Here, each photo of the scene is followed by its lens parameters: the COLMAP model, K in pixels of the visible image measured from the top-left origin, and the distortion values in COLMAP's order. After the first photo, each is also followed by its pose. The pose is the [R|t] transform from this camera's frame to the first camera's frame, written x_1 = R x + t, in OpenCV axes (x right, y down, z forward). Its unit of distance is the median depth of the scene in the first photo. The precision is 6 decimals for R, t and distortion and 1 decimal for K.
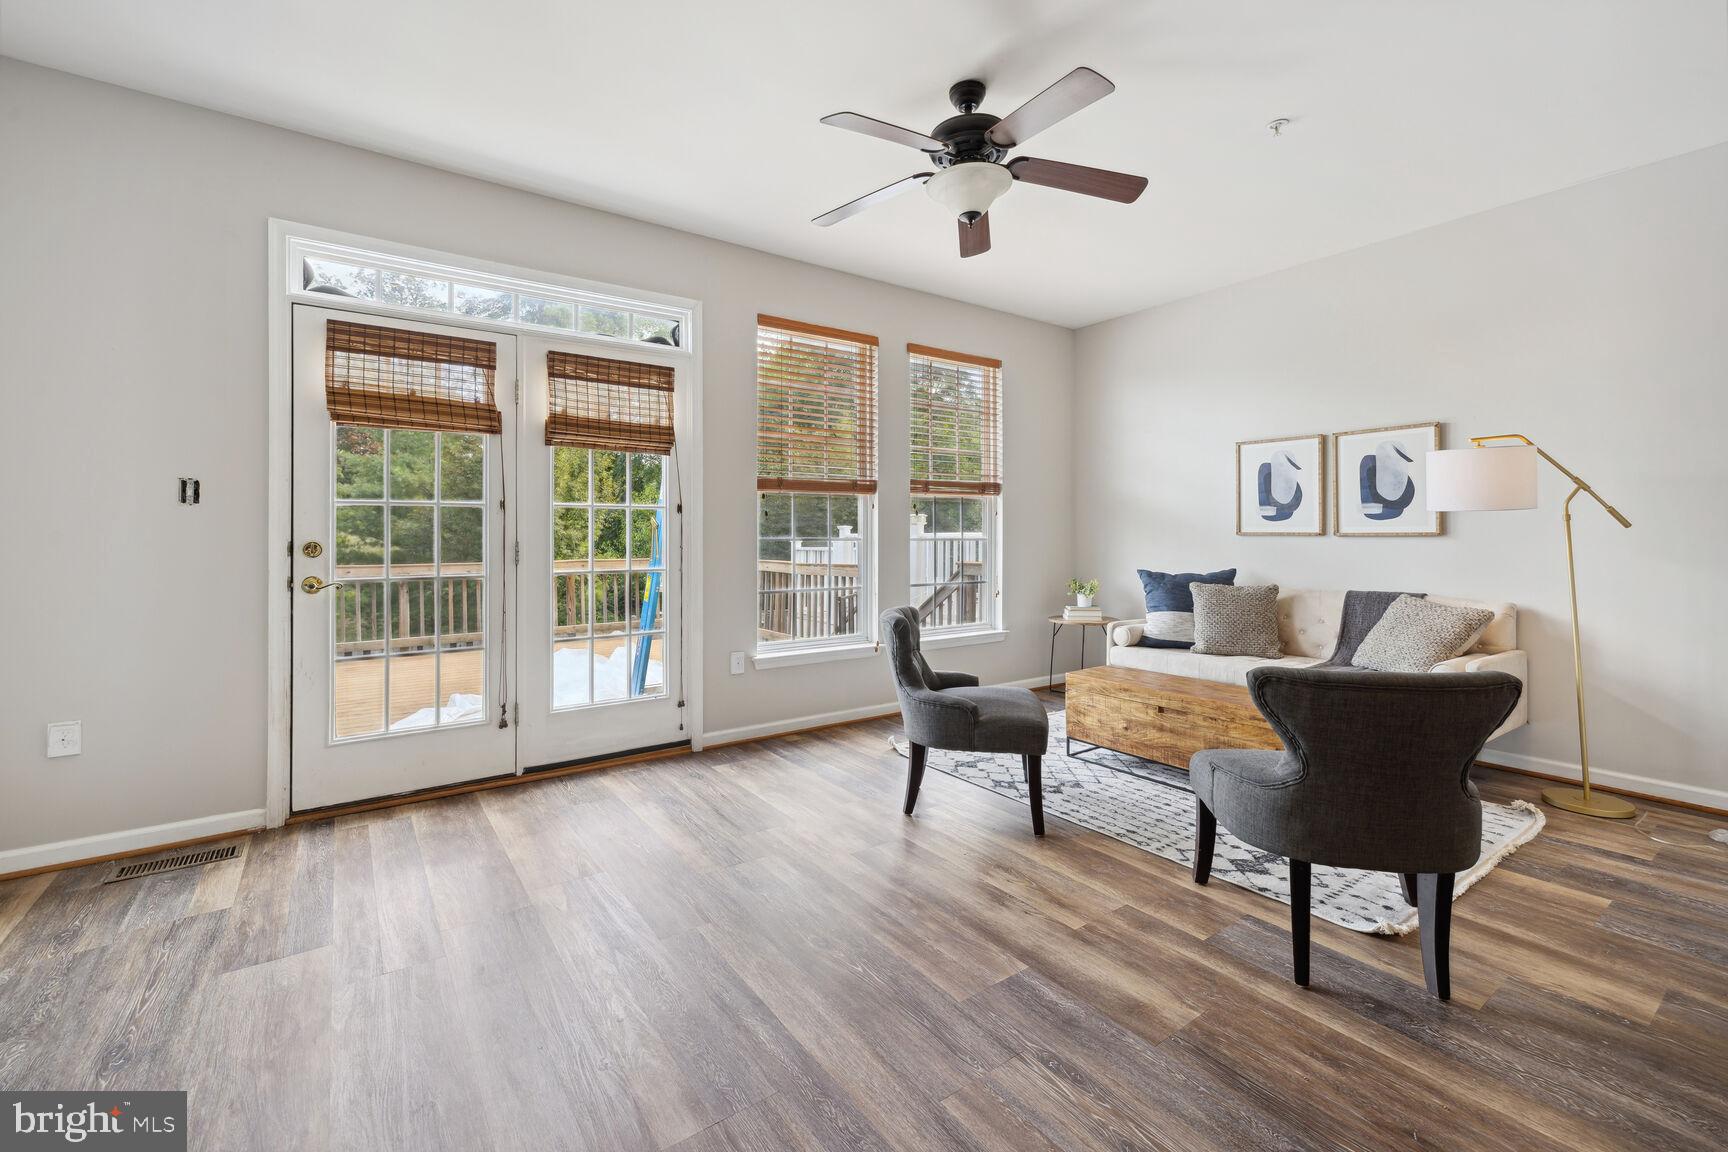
lens RADIAL K [[732.4, 0, 862.3], [0, 732.4, 545.1], [0, 0, 1]] dist [0.001839, 0.000338]
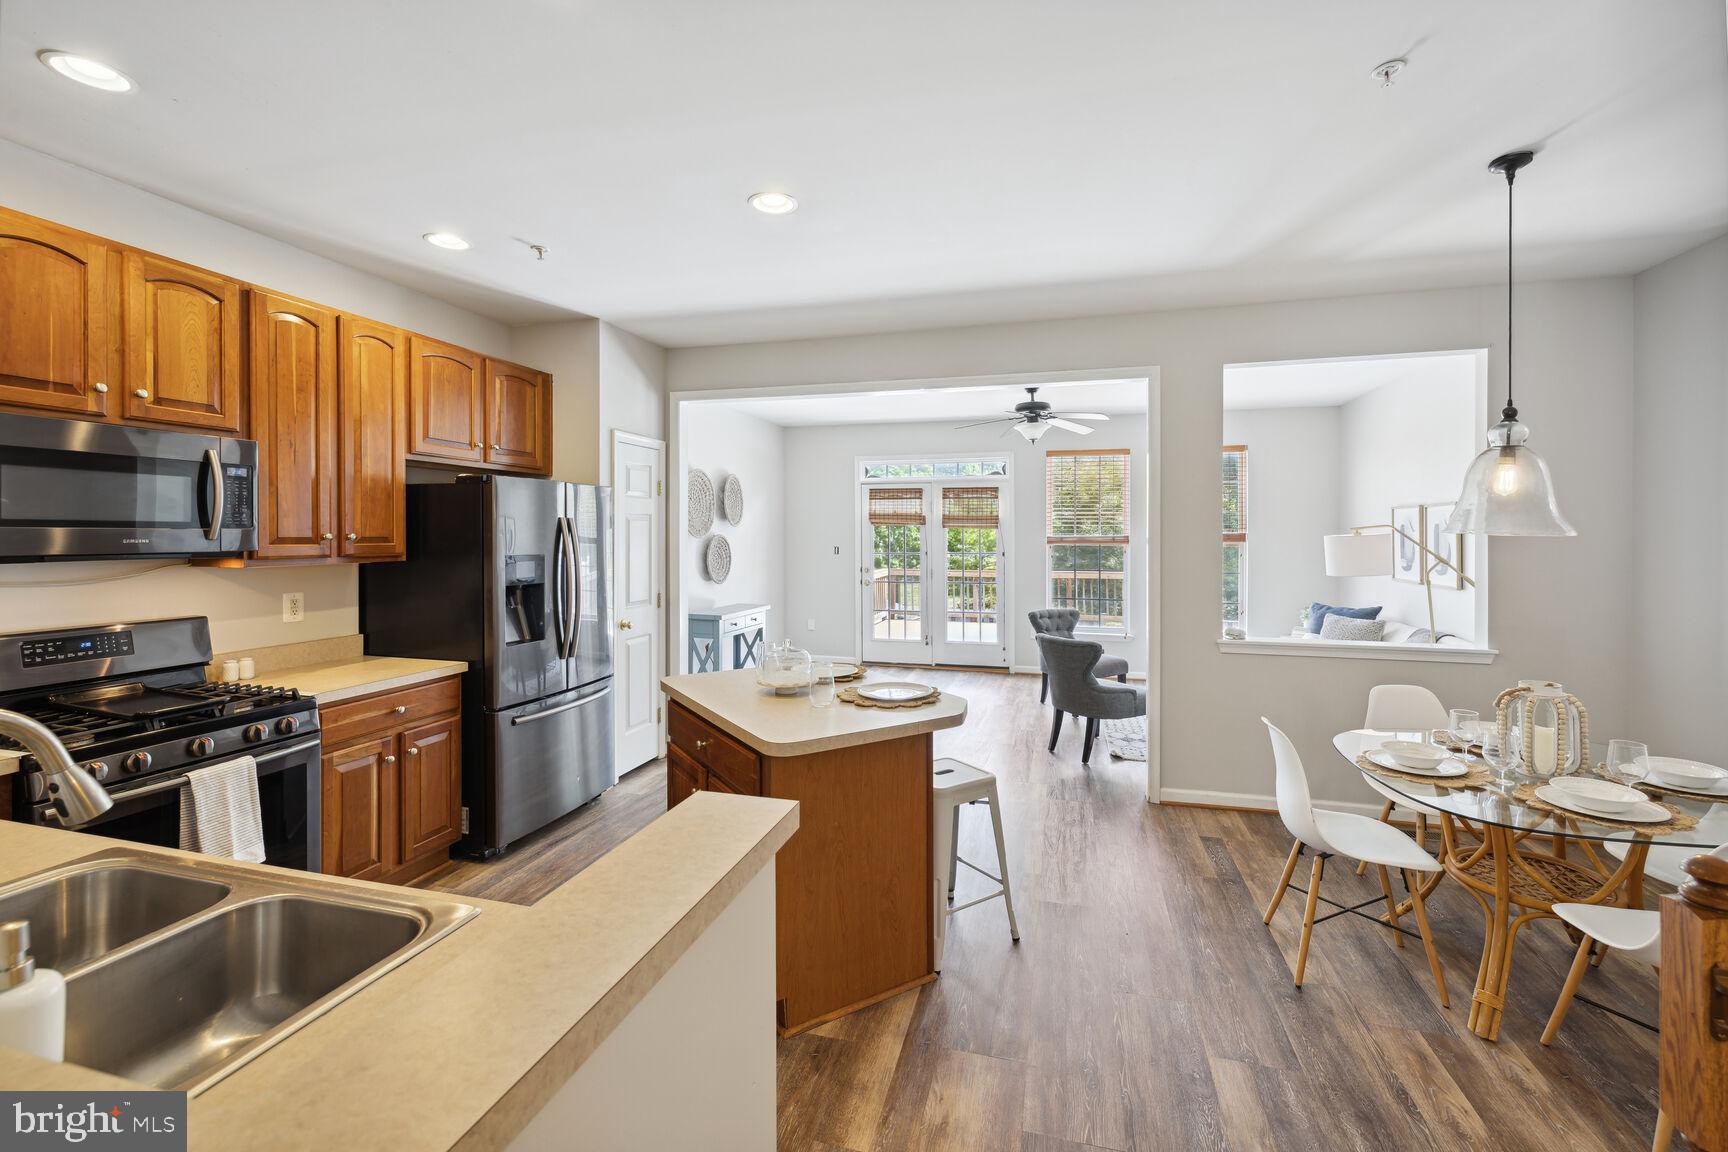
lens RADIAL K [[732.4, 0, 862.3], [0, 732.4, 545.1], [0, 0, 1]] dist [0.001839, 0.000338]
pose [[0.628670, 0.013182, -0.777560, 1.138893], [-0.011203, 0.999906, 0.007894, -0.088514], [0.777592, 0.003748, 0.628759, -0.628953]]
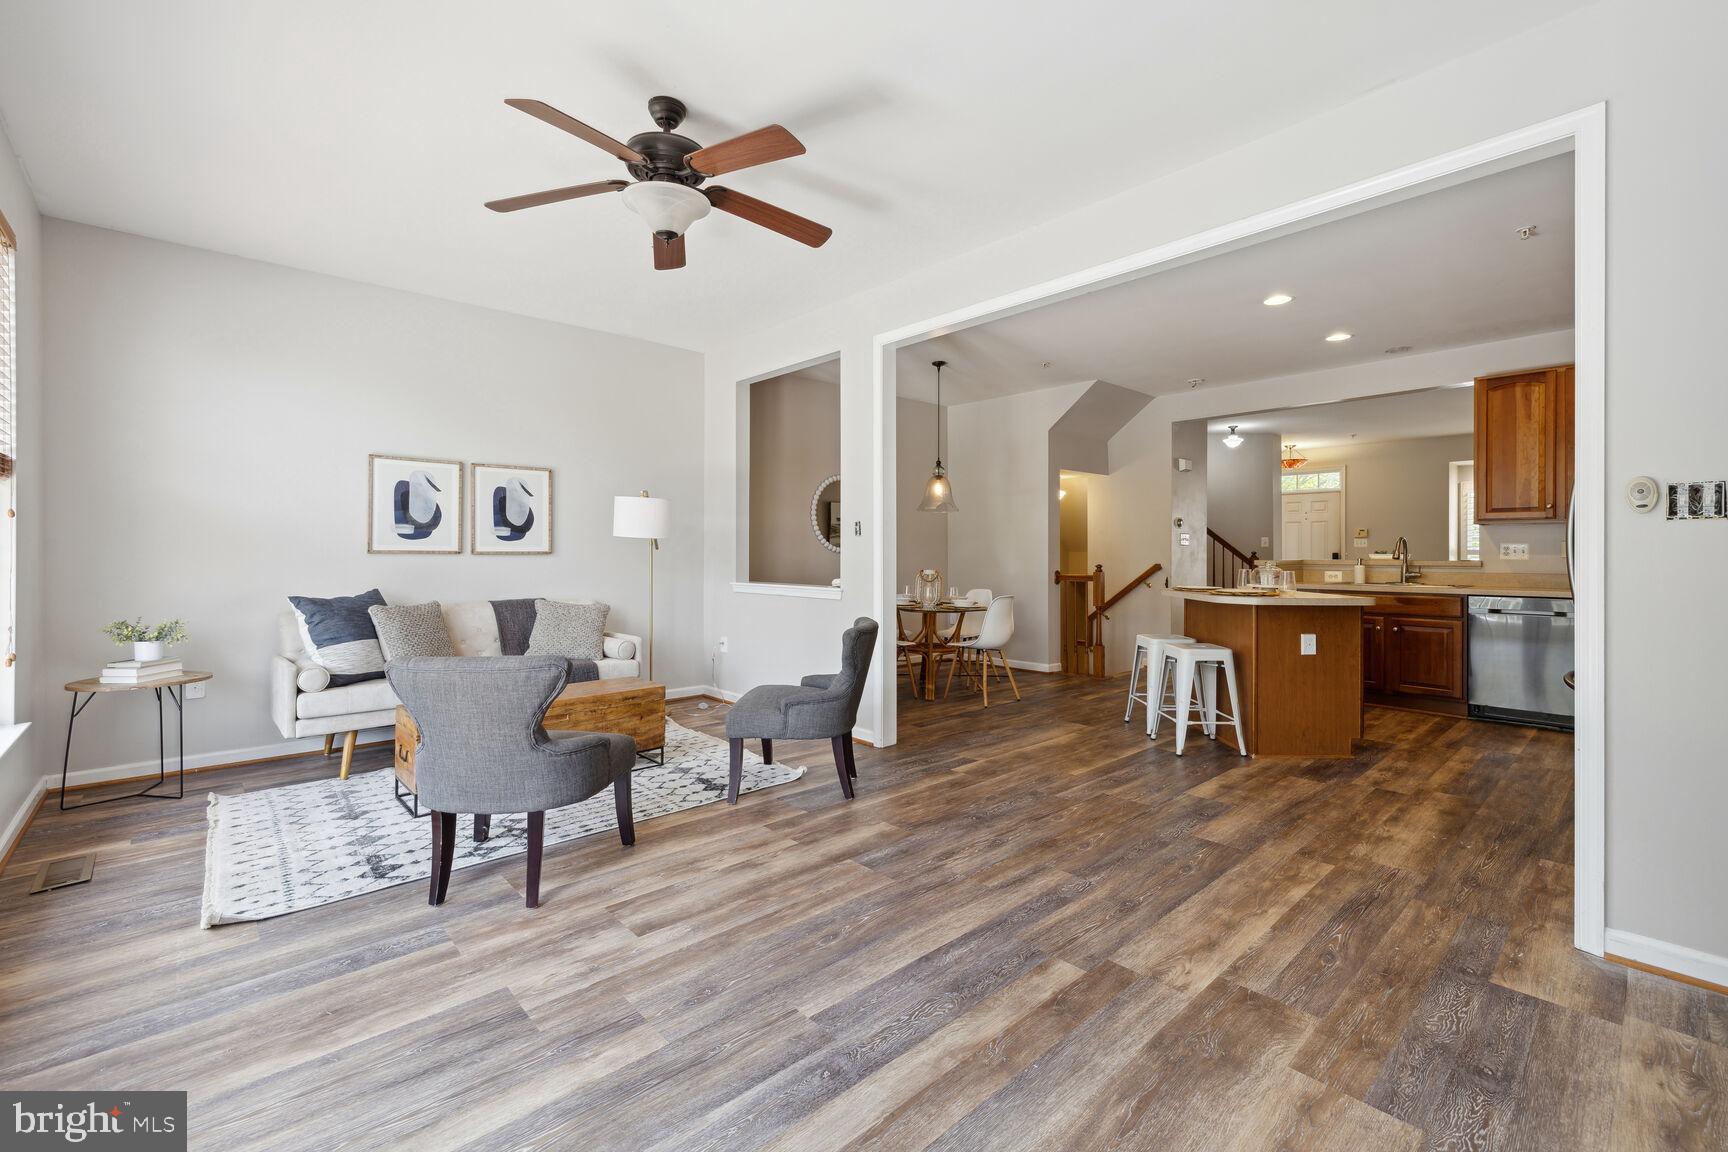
lens RADIAL K [[744.4, 0, 867.7], [0, 744.4, 560.3], [0, 0, 1]] dist [0.001595, 0.000316]
pose [[-0.133493, -0.004350, 0.991040, -0.635391], [0.014927, 0.999868, 0.006400, -0.001599], [-0.990937, 0.015648, -0.133410, 0.614938]]
